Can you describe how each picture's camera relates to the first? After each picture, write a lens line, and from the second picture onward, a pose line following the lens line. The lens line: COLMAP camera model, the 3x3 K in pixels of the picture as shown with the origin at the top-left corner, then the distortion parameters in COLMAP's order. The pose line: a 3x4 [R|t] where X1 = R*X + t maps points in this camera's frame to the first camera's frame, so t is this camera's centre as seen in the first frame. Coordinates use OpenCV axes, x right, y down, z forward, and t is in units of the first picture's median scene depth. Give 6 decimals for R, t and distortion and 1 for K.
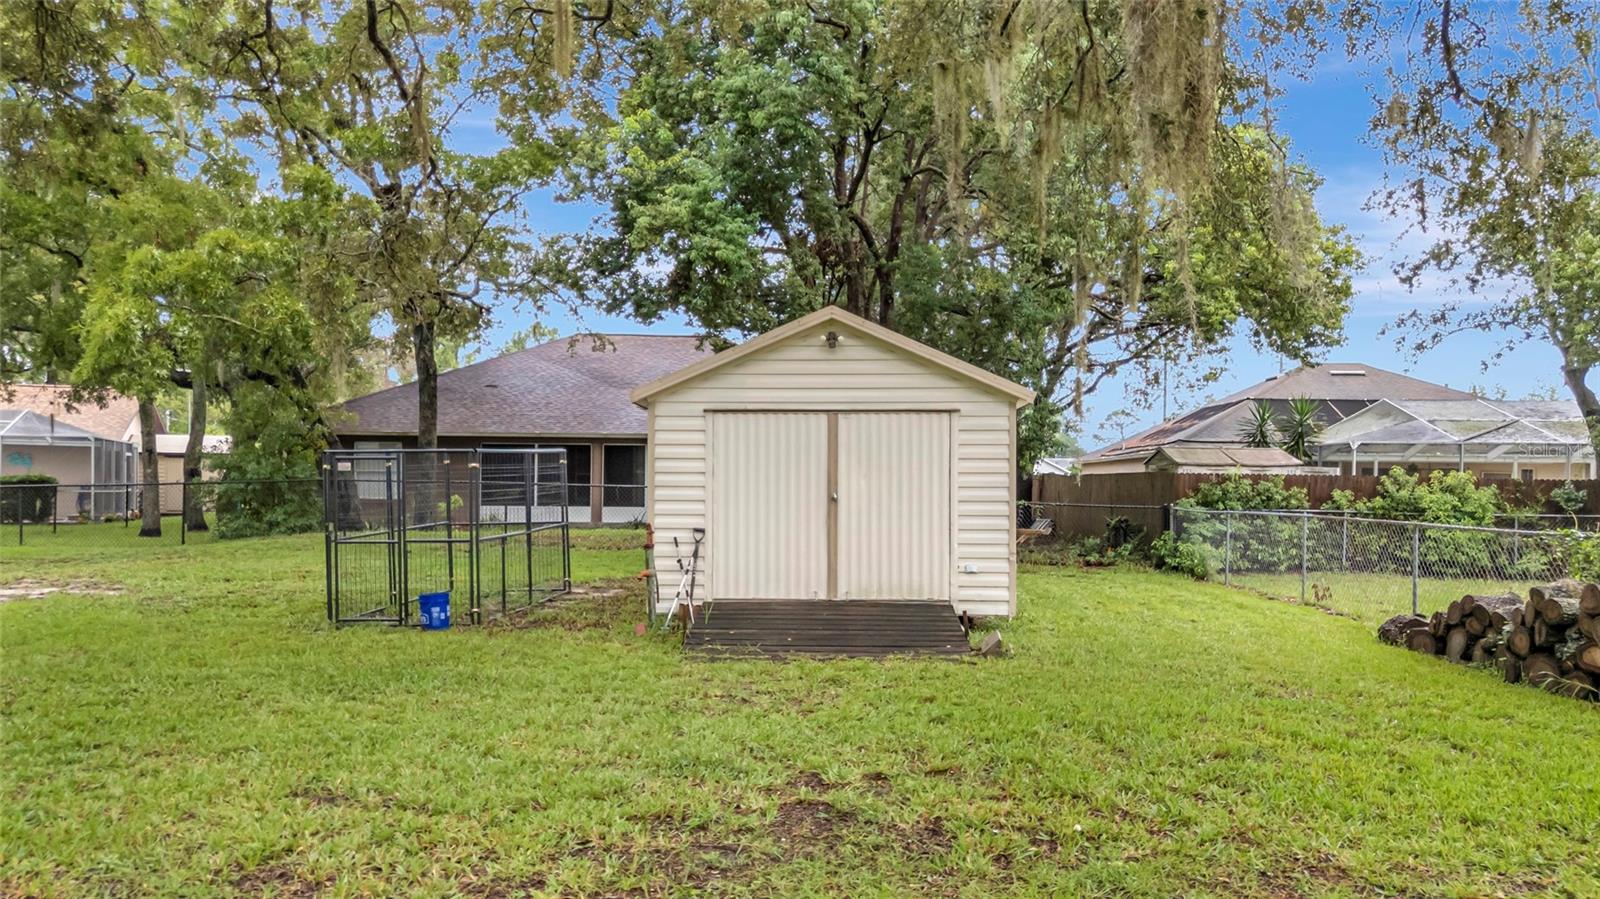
lens RADIAL K [[1203.5, 0, 797.3], [0, 1203.5, 384.3], [0, 0, 1]] dist [0.031853, -0.004821]
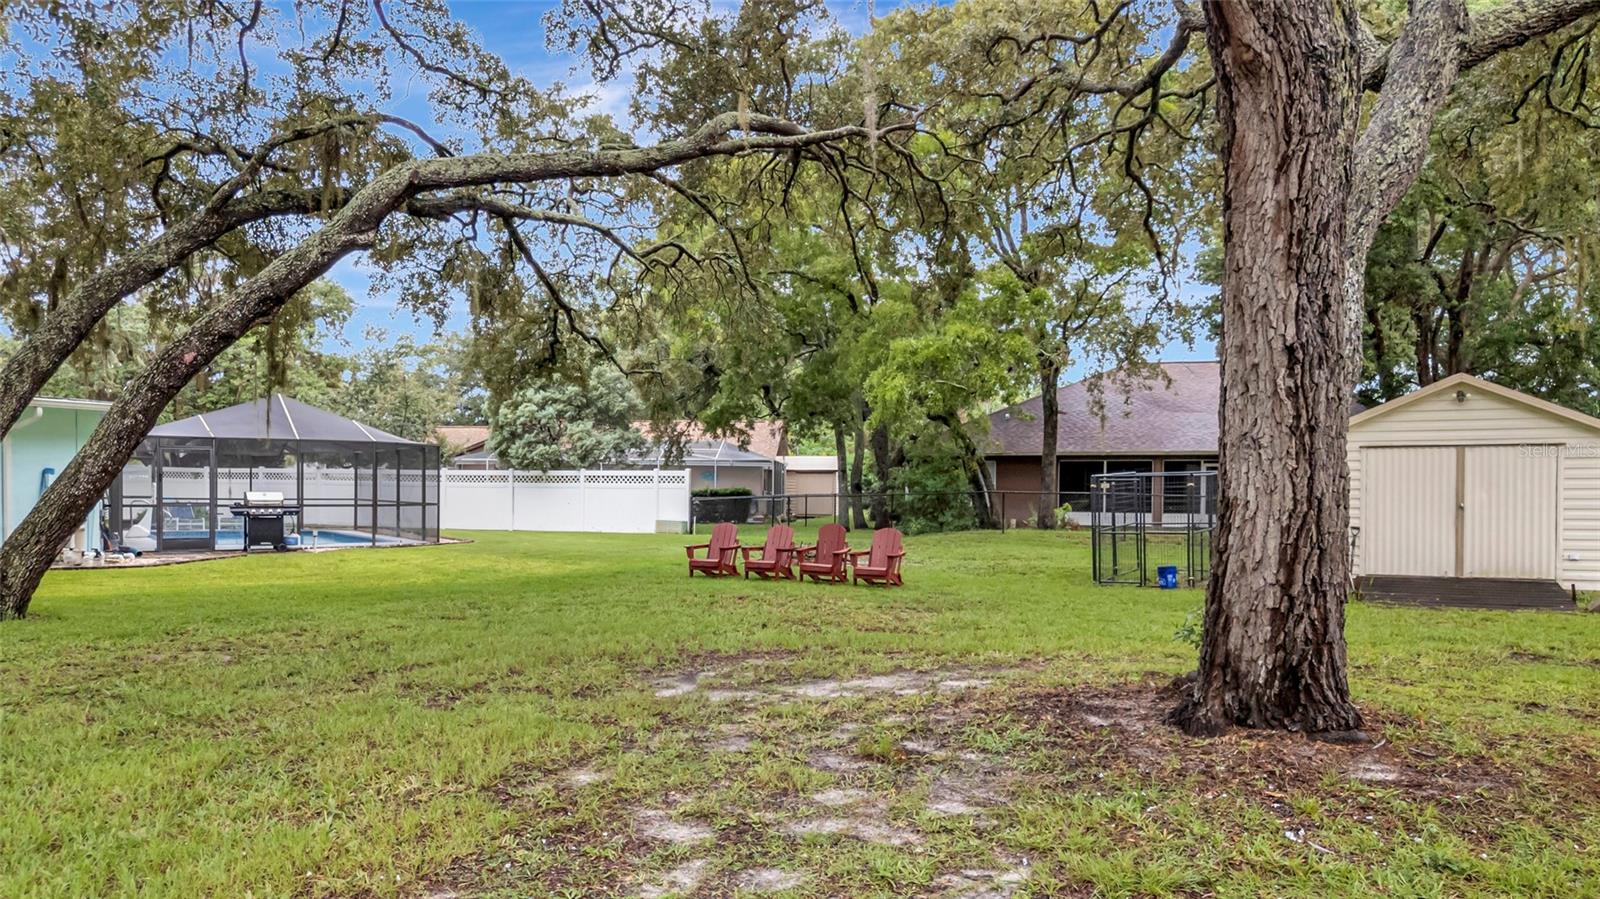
lens RADIAL K [[1128.9, 0, 799.2], [0, 1128.9, 475.4], [0, 0, 1]] dist [-0.005169, -0.005898]
pose [[0.915178, -0.009432, -0.402940, -0.148292], [0.036606, 0.997539, 0.059792, -0.050745], [0.401384, -0.069470, 0.913271, -0.530157]]
